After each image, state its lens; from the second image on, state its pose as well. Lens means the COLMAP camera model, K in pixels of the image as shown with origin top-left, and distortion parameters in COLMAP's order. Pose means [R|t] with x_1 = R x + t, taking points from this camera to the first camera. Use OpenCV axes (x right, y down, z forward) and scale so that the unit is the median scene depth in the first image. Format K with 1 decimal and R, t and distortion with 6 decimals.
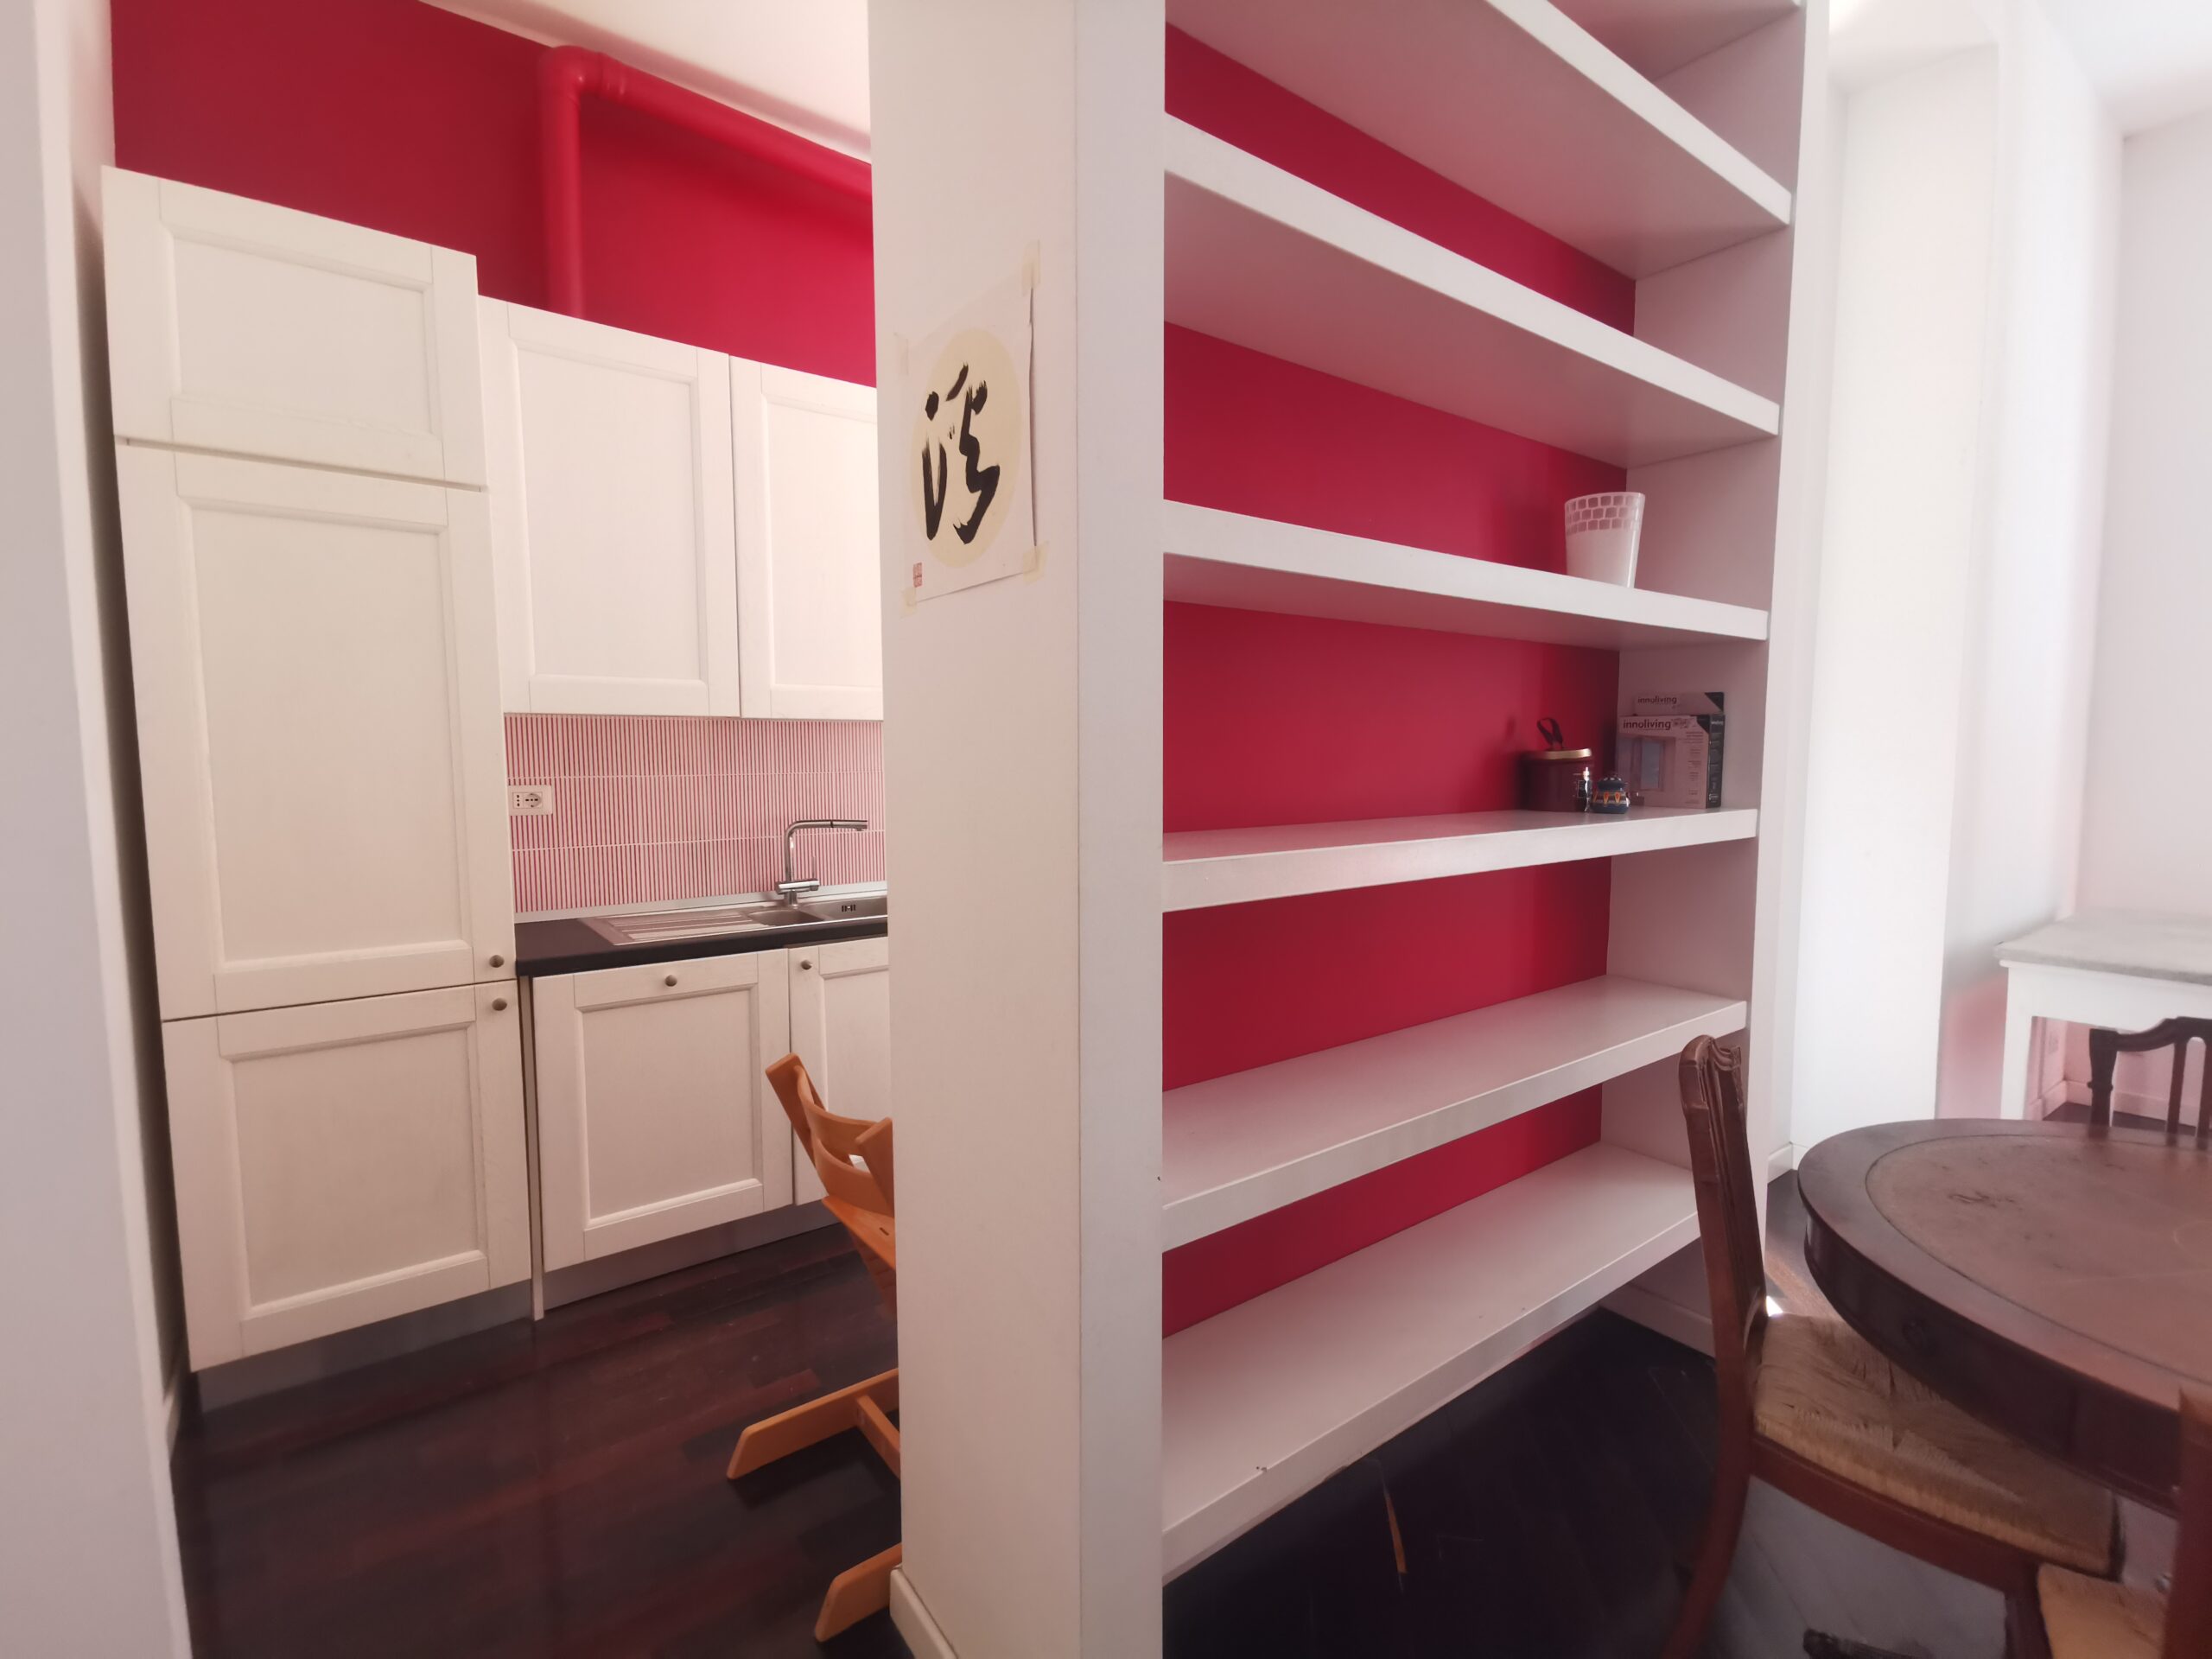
lens RADIAL K [[1025.3, 0, 1112.2], [0, 1025.3, 827.4], [0, 0, 1]] dist [0.019361, -0.003398]
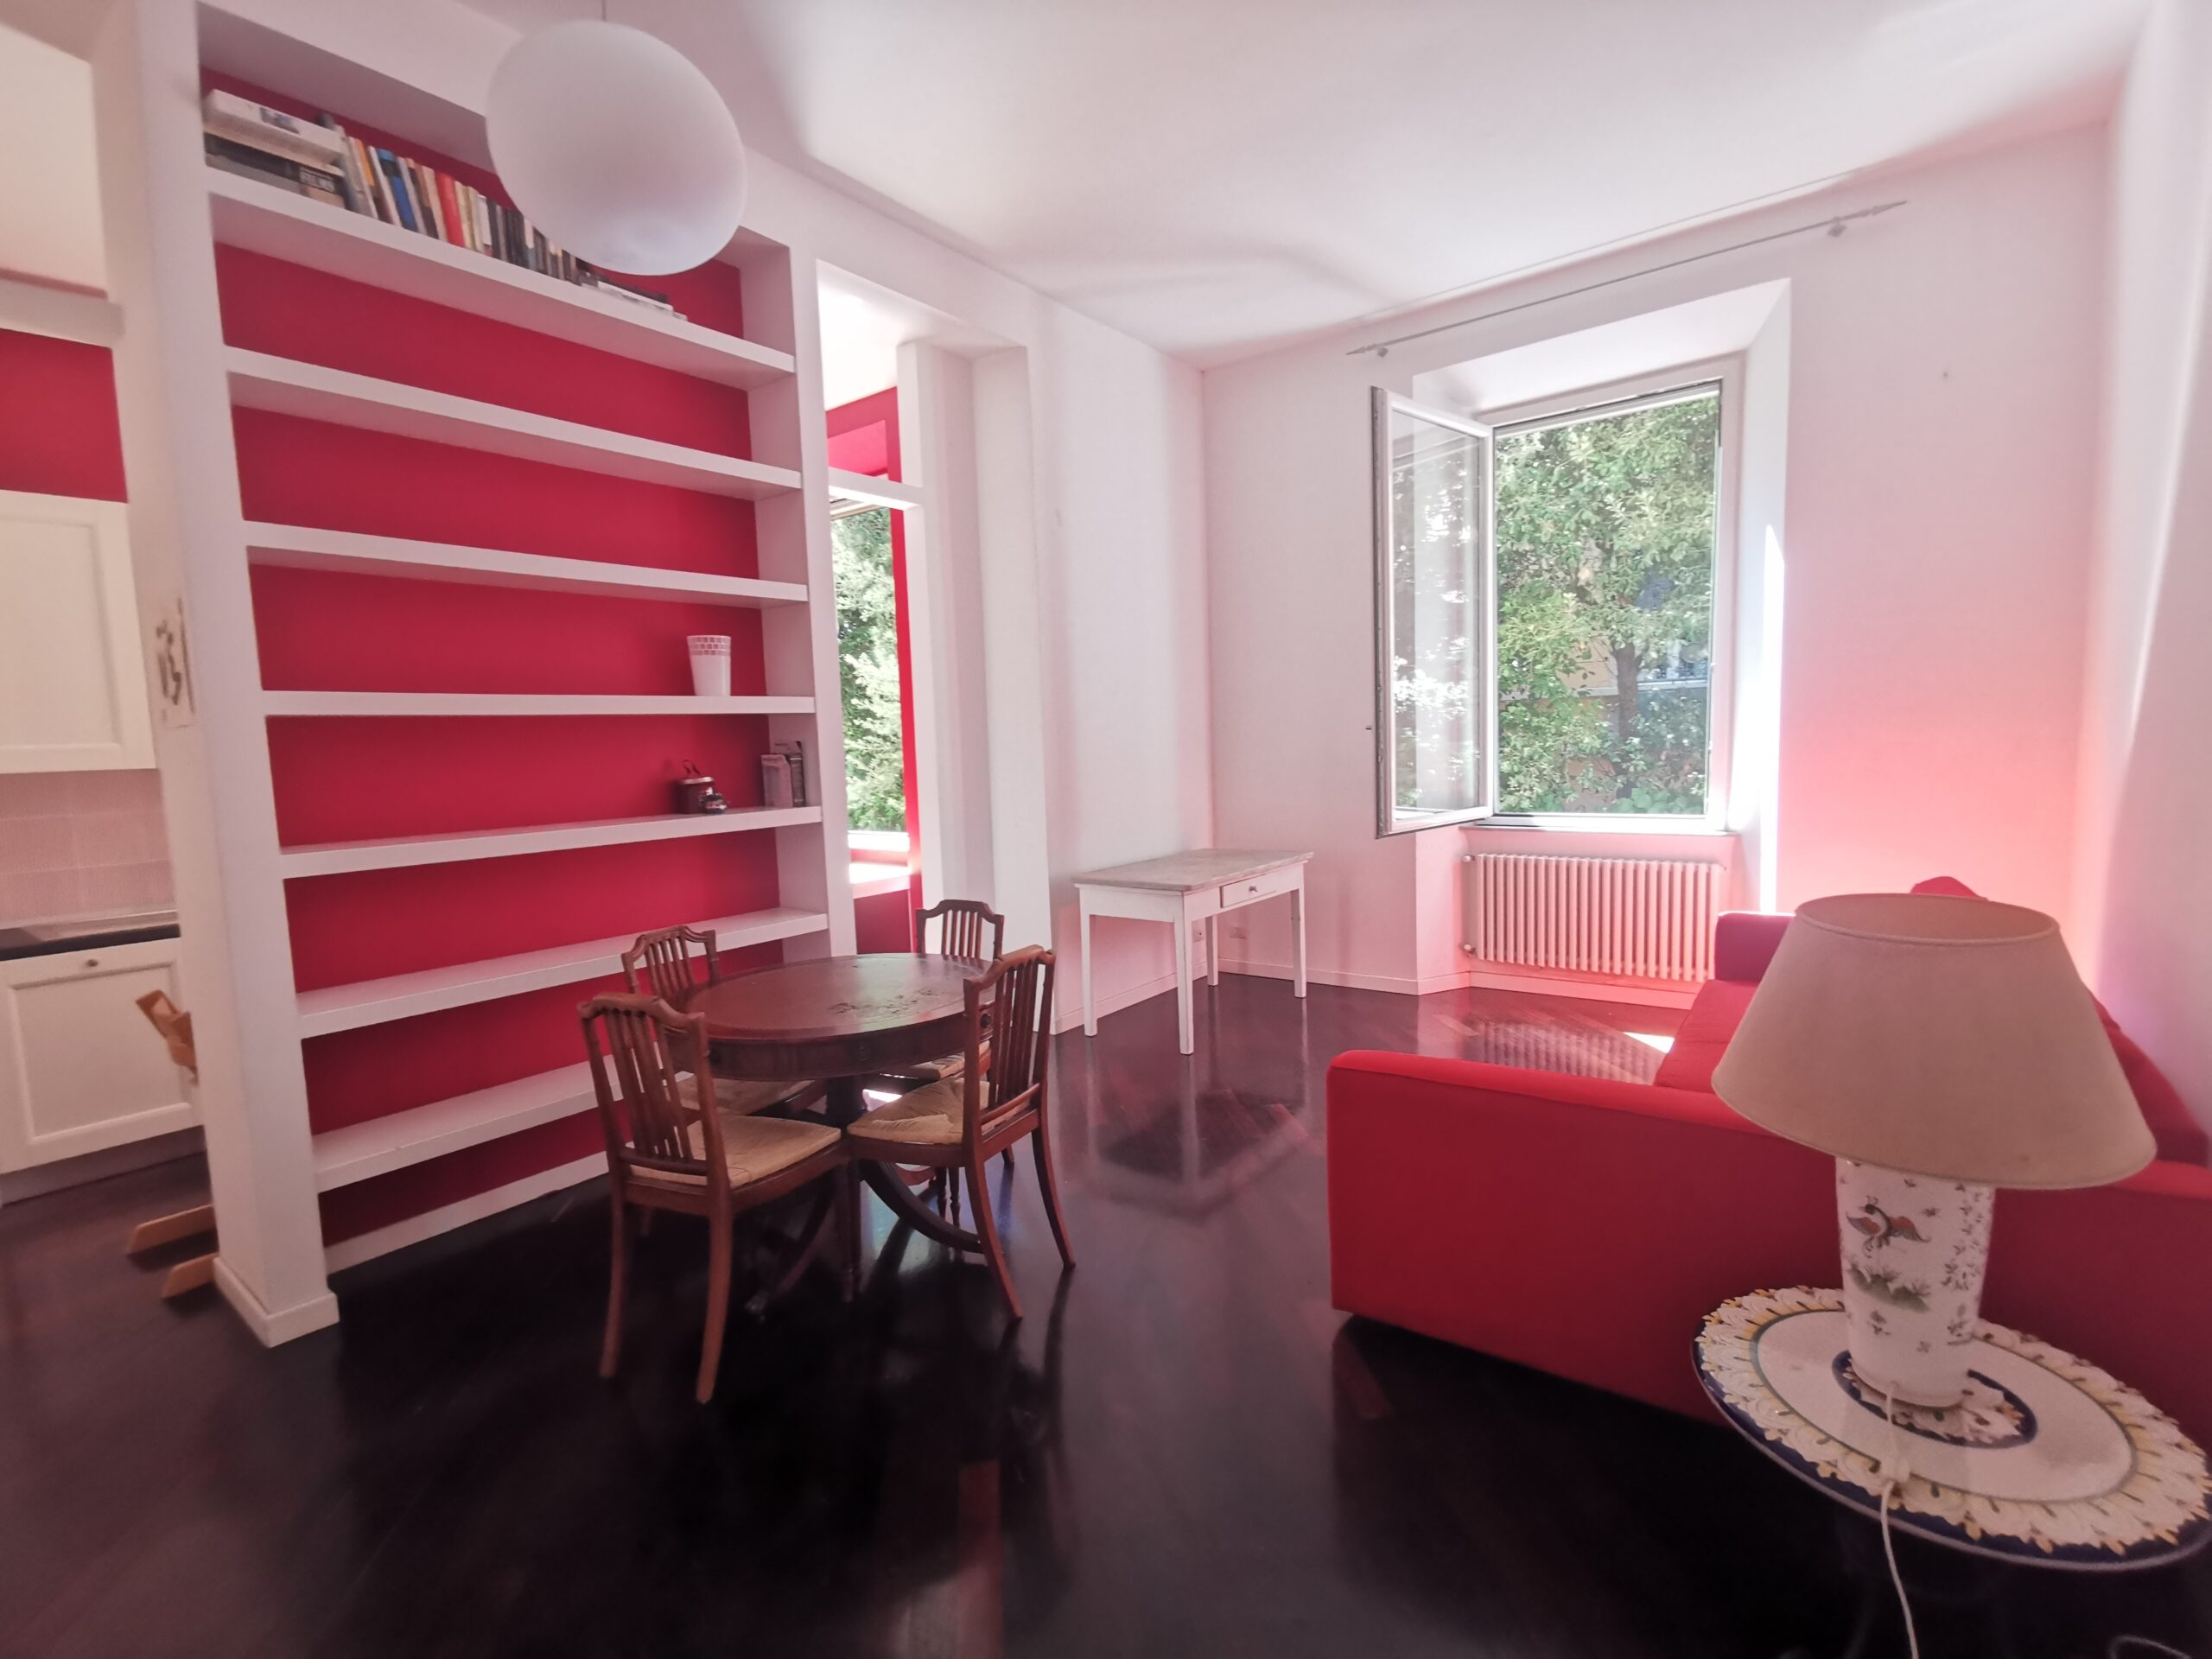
lens RADIAL K [[1025.3, 0, 1097.8], [0, 1025.3, 827.9], [0, 0, 1]] dist [0.019361, -0.003398]
pose [[0.965218, -0.054371, 0.255732, 0.579040], [0.051677, 0.998515, 0.017246, 0.013181], [-0.256290, -0.003431, 0.966594, -0.774130]]
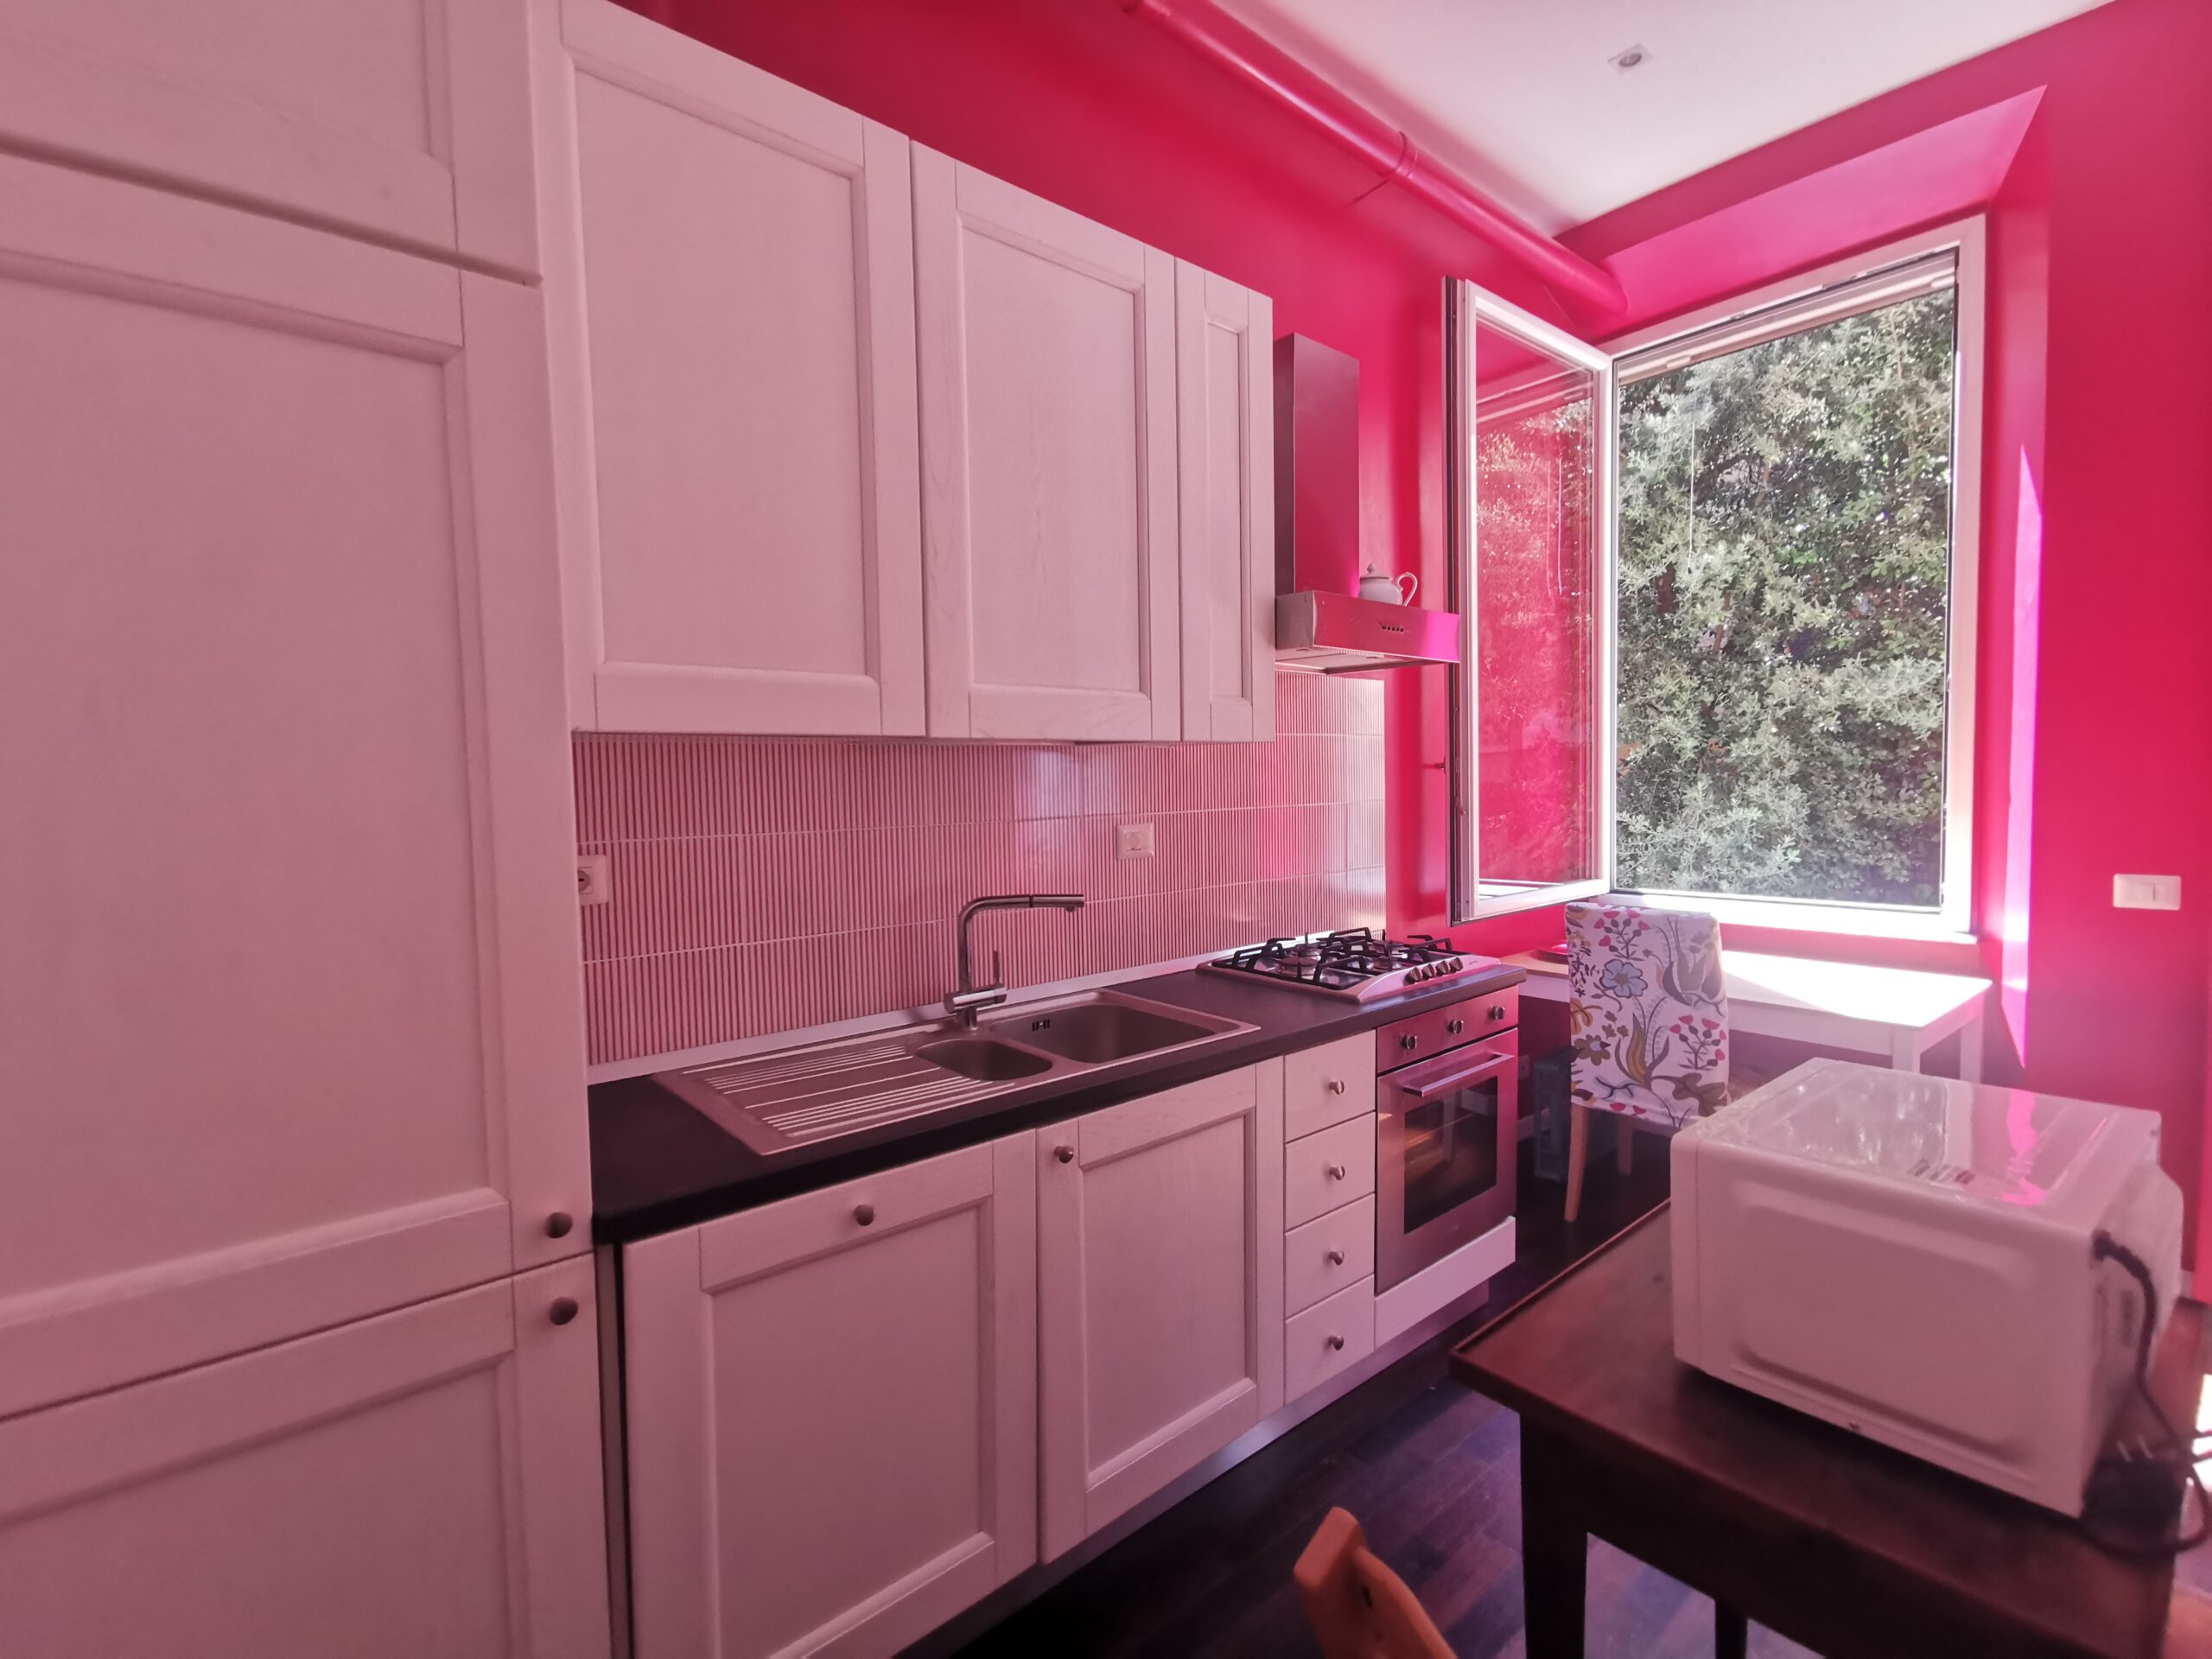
lens RADIAL K [[1025.3, 0, 1121.5], [0, 1025.3, 826.7], [0, 0, 1]] dist [0.019361, -0.003398]
pose [[0.997391, -0.015117, 0.070588, -0.349875], [0.016661, 0.999633, -0.021349, -0.047333], [-0.070240, 0.022470, 0.997277, 0.468151]]
